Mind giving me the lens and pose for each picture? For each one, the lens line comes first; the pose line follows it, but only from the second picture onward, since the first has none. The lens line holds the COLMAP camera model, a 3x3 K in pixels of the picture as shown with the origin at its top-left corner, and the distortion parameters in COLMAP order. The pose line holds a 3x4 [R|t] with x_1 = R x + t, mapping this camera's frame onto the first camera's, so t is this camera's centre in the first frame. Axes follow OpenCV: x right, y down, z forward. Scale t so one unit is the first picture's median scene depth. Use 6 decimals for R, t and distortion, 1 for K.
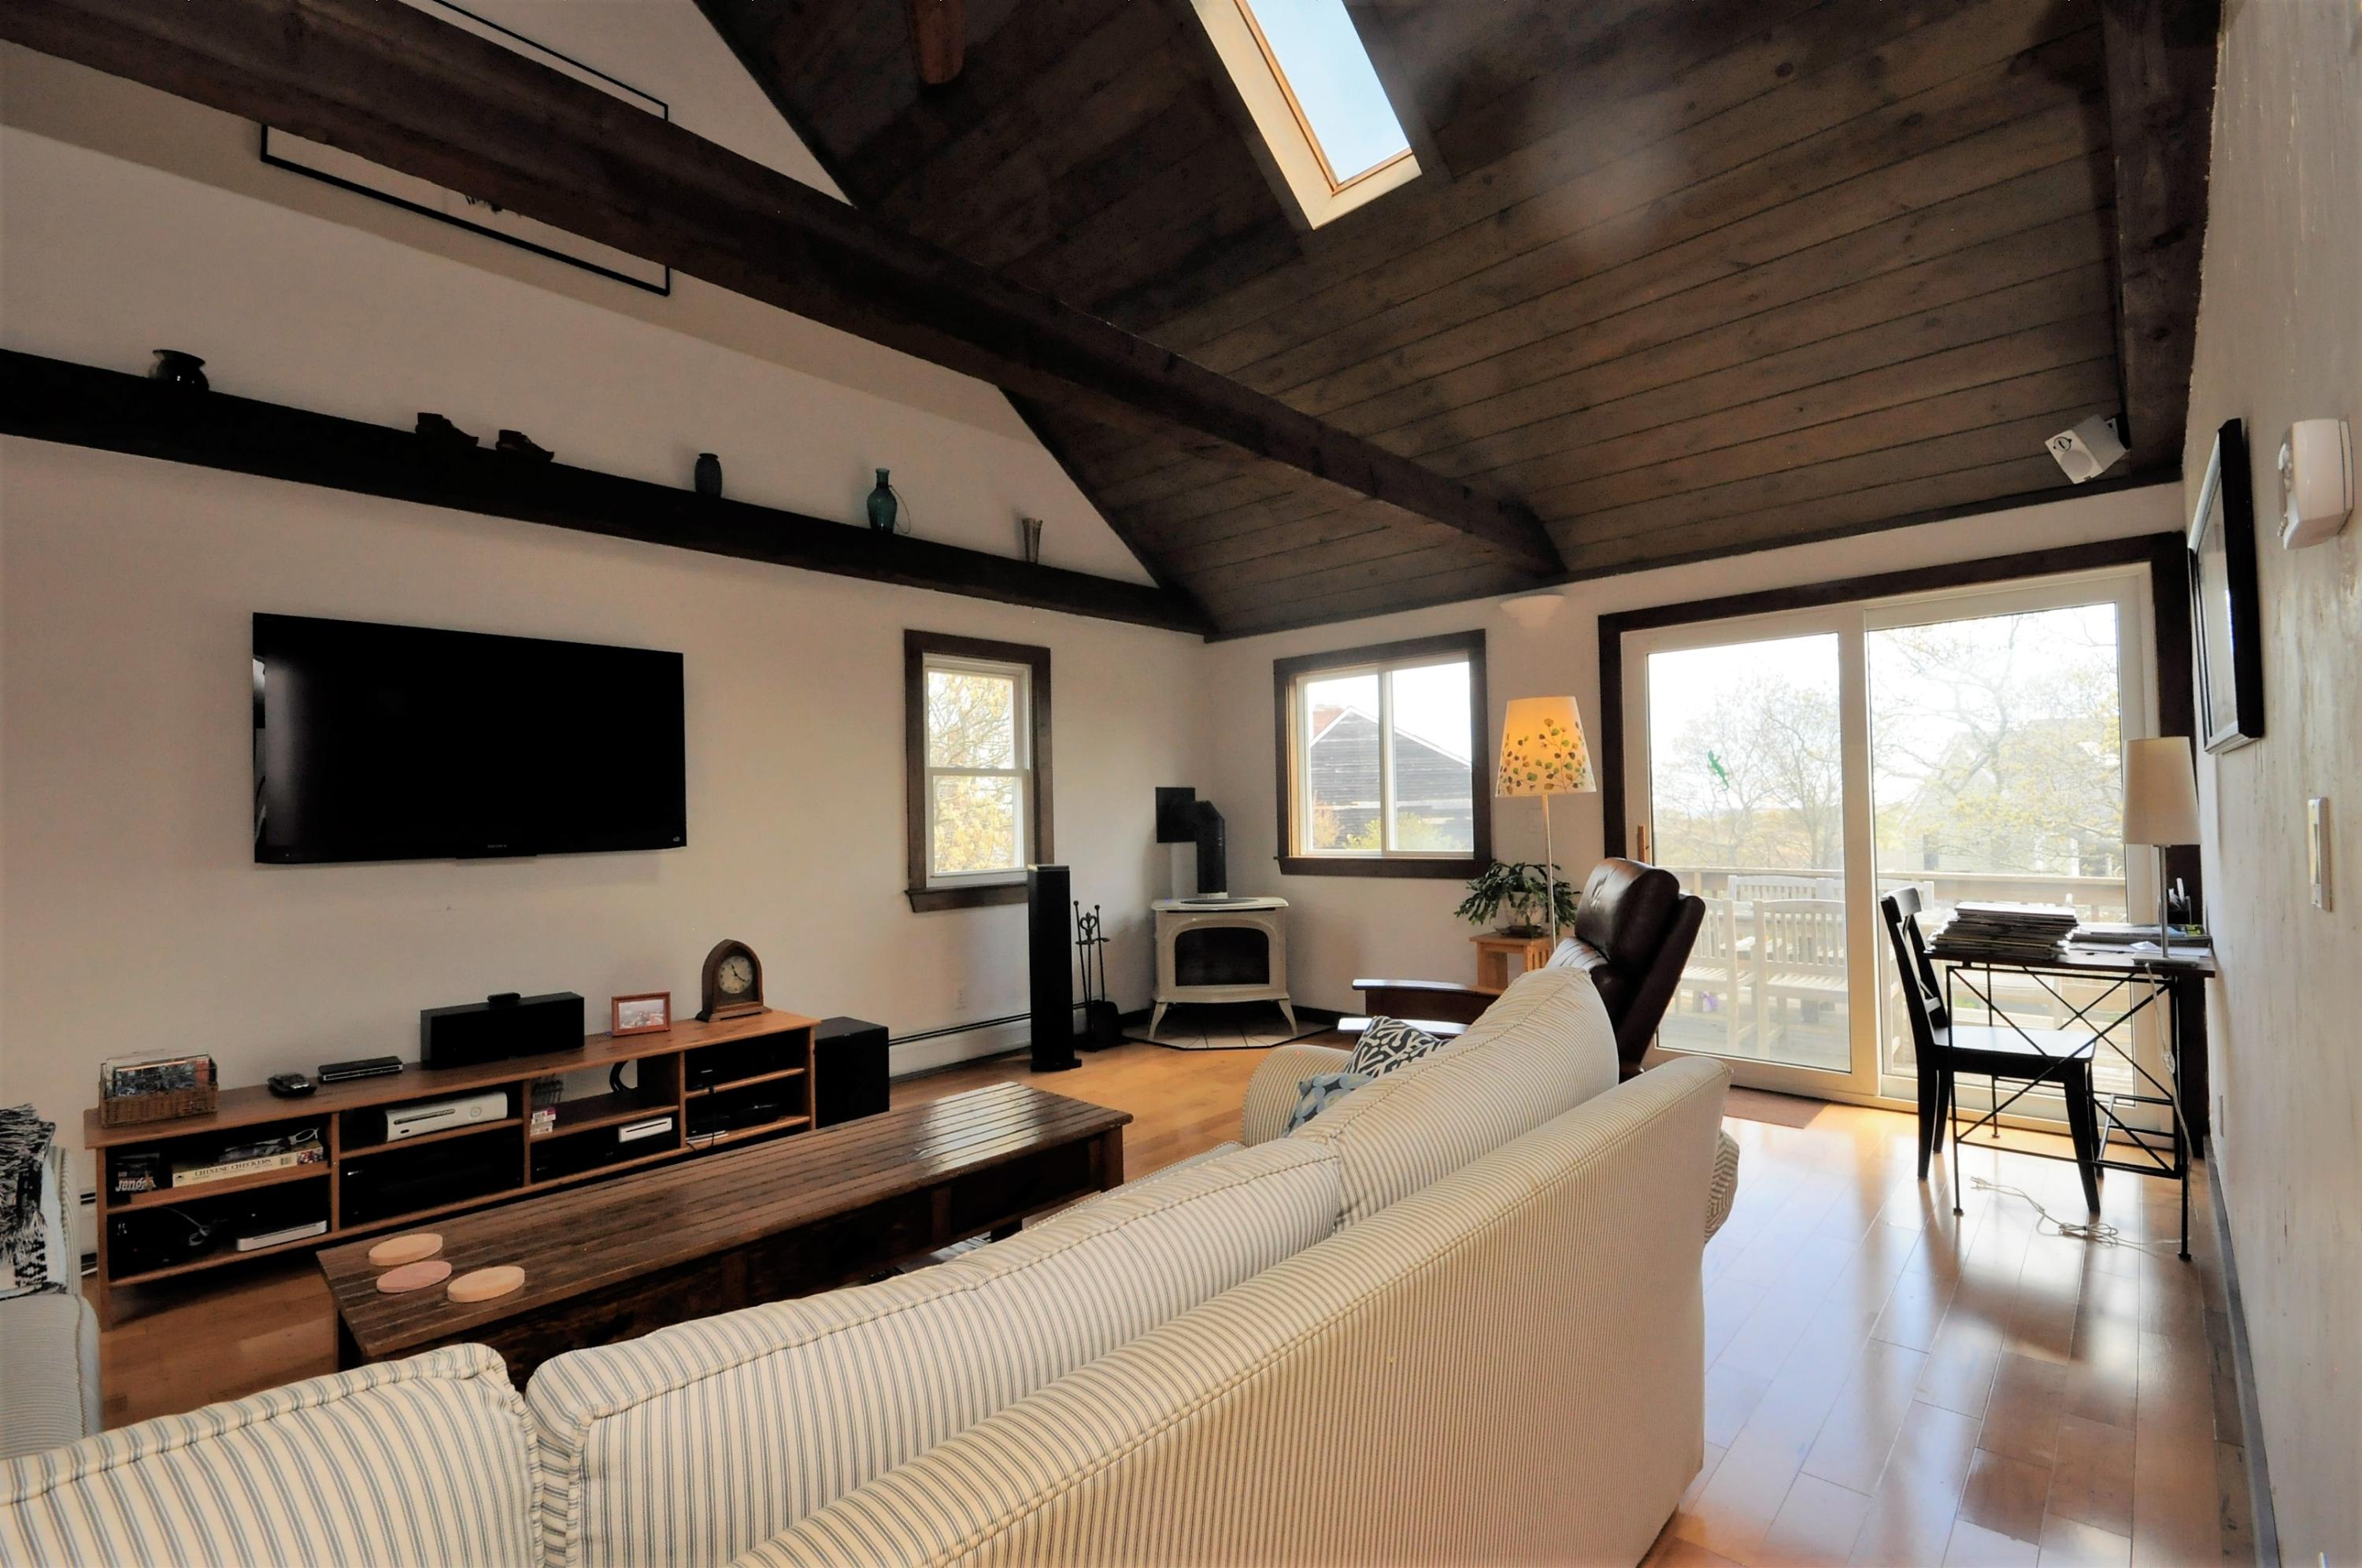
lens RADIAL K [[1043.7, 0, 1179.5], [0, 1043.7, 793.0], [0, 0, 1]] dist [-0.001785, -0.000017]
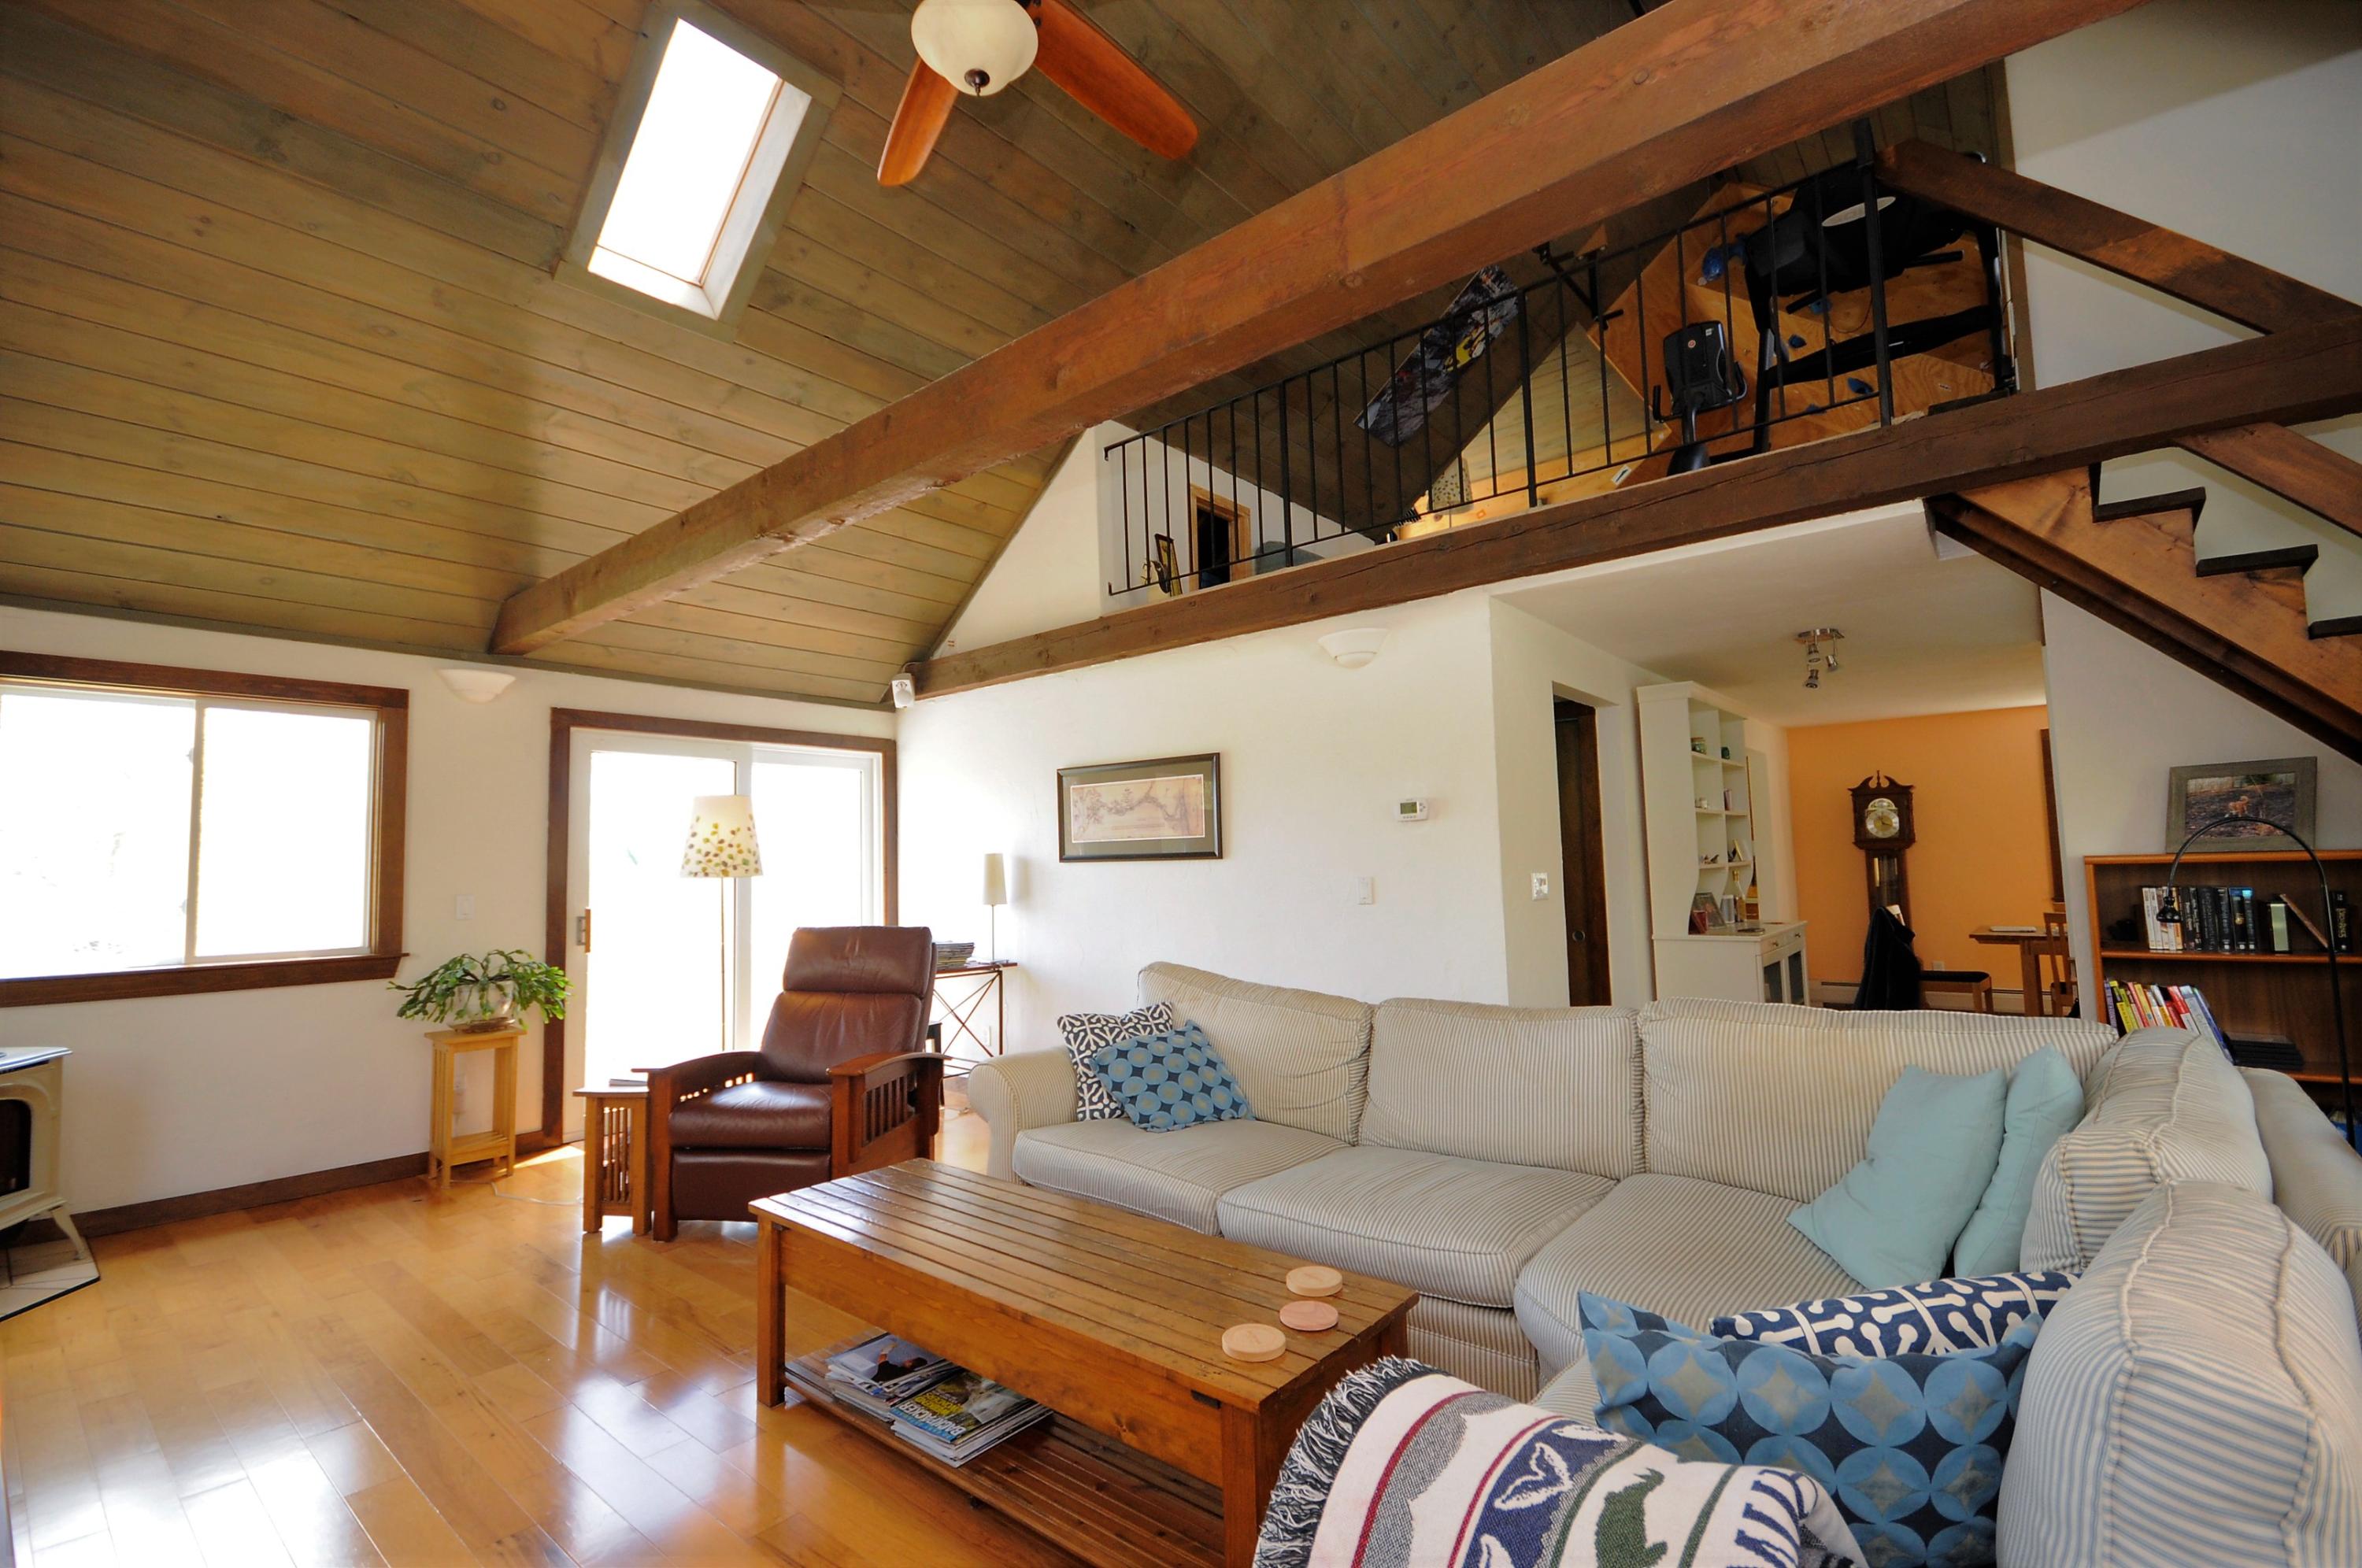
lens RADIAL K [[1043.7, 0, 1179.5], [0, 1043.7, 793.0], [0, 0, 1]] dist [-0.001785, -0.000017]
pose [[-0.060673, 0.090413, 0.994054, -0.674302], [-0.001110, 0.995882, -0.090647, 0.010294], [-0.998157, -0.006603, -0.060323, 0.439664]]
